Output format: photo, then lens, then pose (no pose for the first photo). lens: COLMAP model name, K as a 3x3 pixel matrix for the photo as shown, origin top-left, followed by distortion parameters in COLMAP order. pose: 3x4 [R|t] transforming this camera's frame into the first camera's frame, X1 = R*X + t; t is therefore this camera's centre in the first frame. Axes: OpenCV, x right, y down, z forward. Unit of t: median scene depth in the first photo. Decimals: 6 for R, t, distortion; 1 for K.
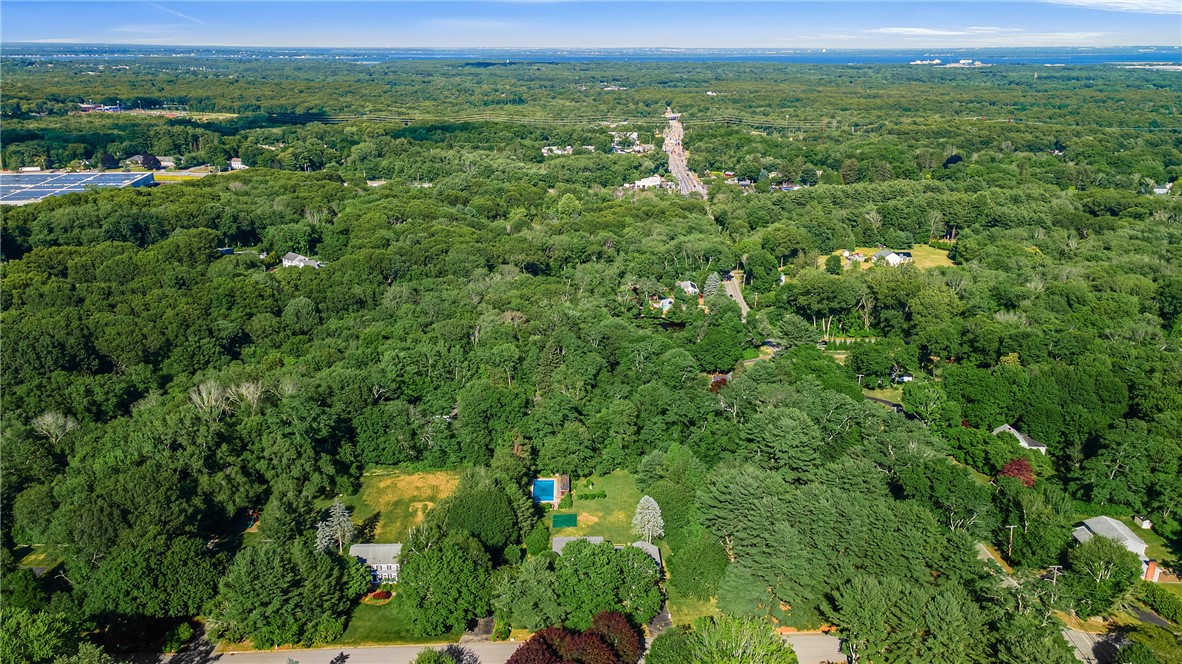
lens RADIAL K [[865.0, 0, 587.6], [0, 865.0, 327.5], [0, 0, 1]] dist [0.042259, 0.007949]
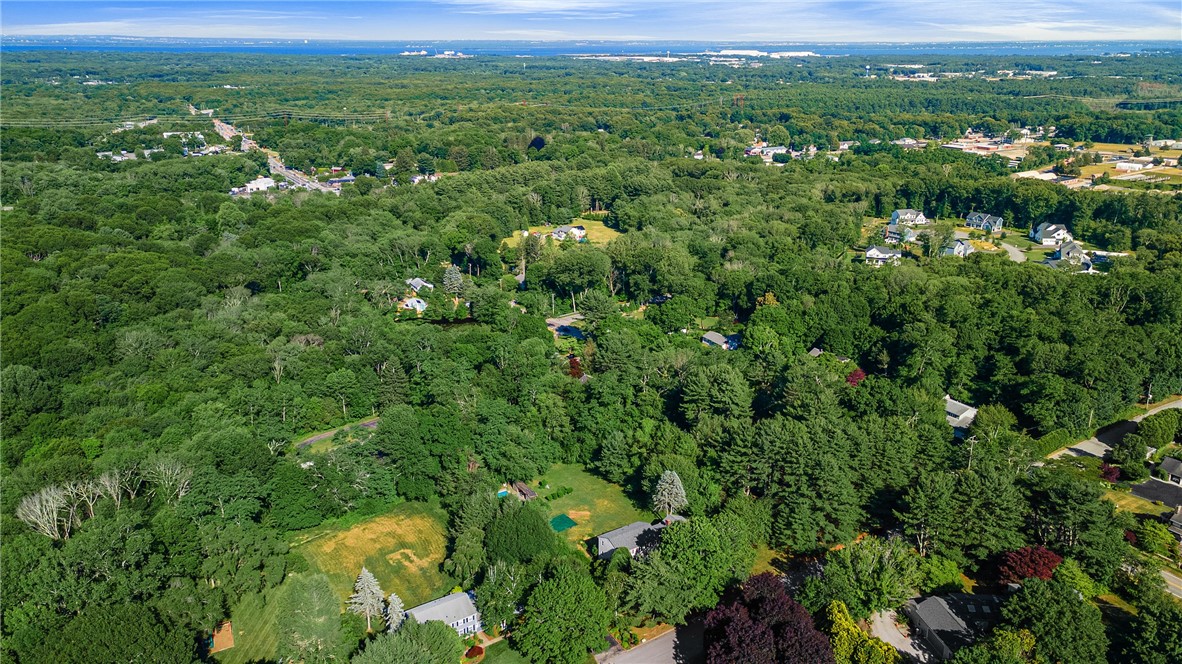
lens RADIAL K [[865.0, 0, 587.6], [0, 865.0, 327.5], [0, 0, 1]] dist [0.042259, 0.007949]
pose [[0.848107, -0.171415, 0.501329, -0.126708], [0.166766, 0.984489, 0.054497, -0.011403], [-0.502895, 0.037386, 0.863539, 0.035846]]
